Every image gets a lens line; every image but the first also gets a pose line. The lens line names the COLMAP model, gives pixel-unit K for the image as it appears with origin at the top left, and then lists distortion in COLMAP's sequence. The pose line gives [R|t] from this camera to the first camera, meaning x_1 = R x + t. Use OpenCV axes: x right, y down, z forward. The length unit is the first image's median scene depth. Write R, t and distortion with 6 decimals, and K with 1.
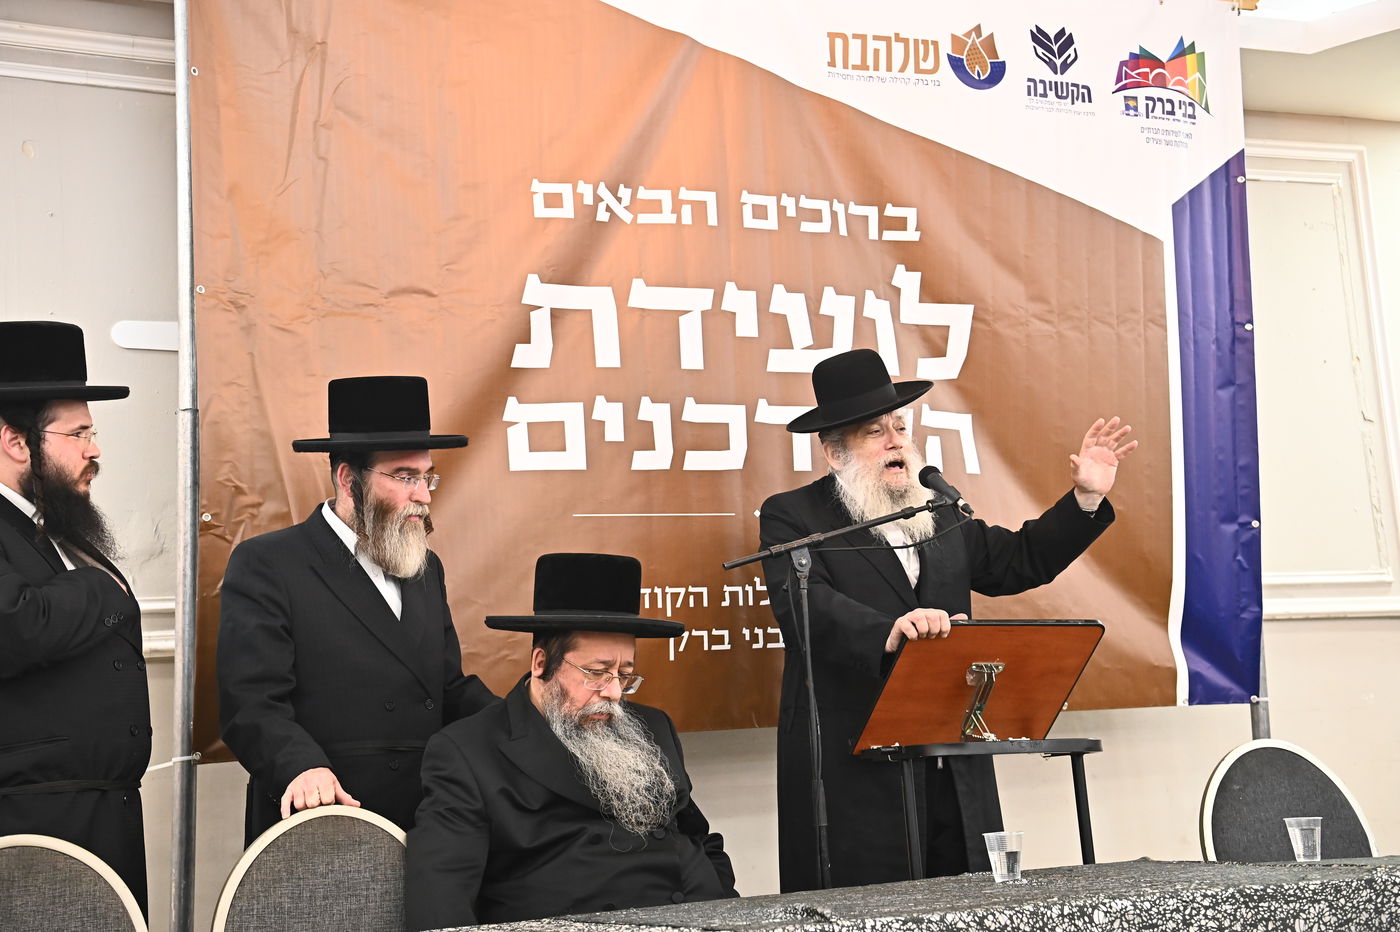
lens RADIAL K [[1974.1, 0, 696.9], [0, 1974.1, 467.5], [0, 0, 1]] dist [0.148372, 0.152594]
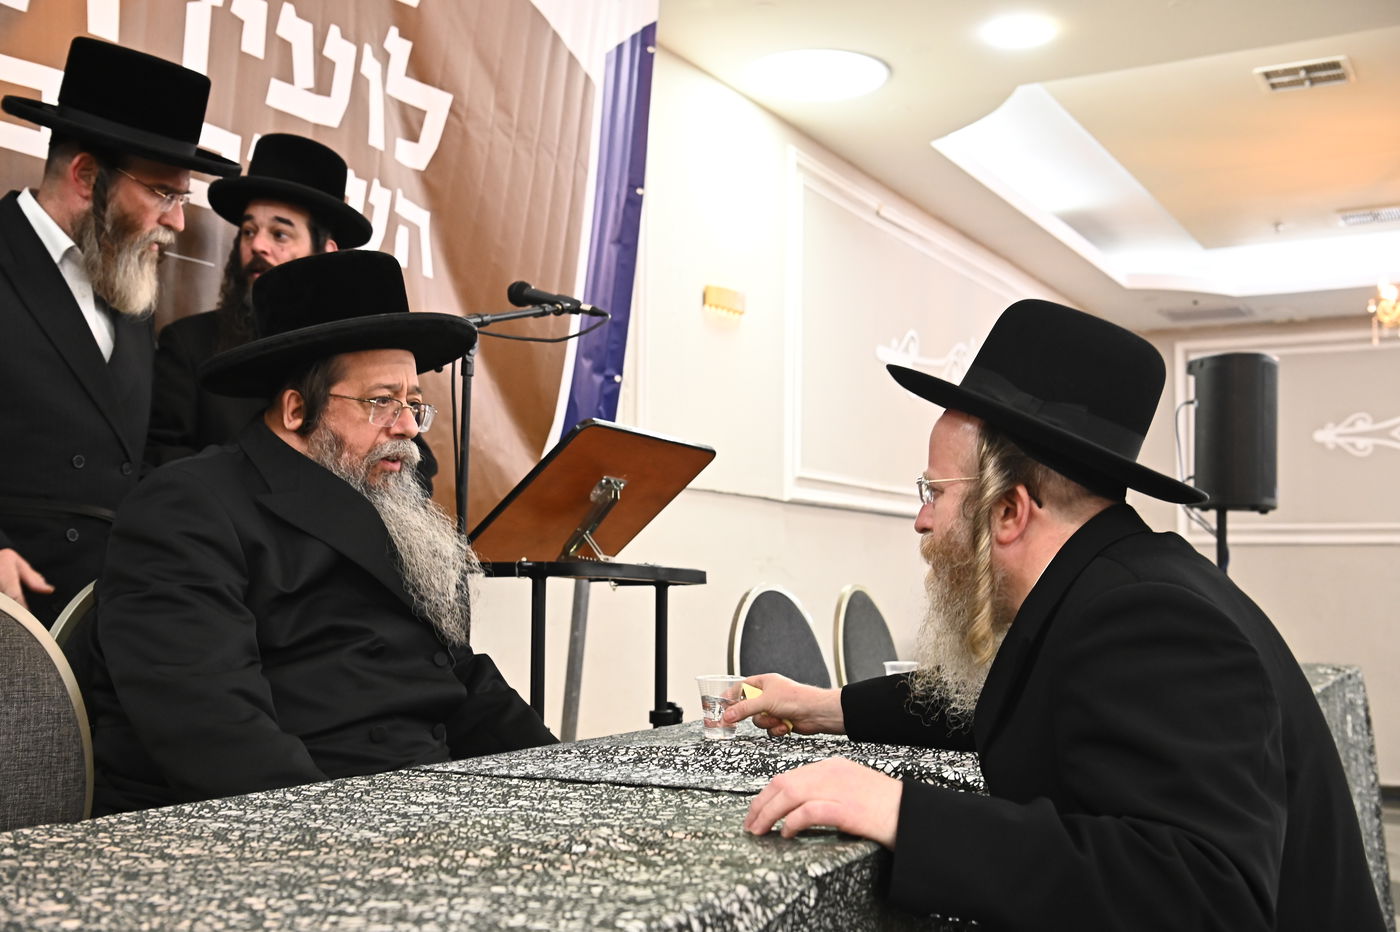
lens RADIAL K [[1623.5, 0, 723.6], [0, 1623.5, 466.6], [0, 0, 1]] dist [0.084146, 0.000146]
pose [[0.782360, 0.123807, 0.610397, -0.215914], [-0.162462, 0.986682, 0.008102, 0.065162], [-0.601264, -0.105505, 0.792054, 0.320773]]
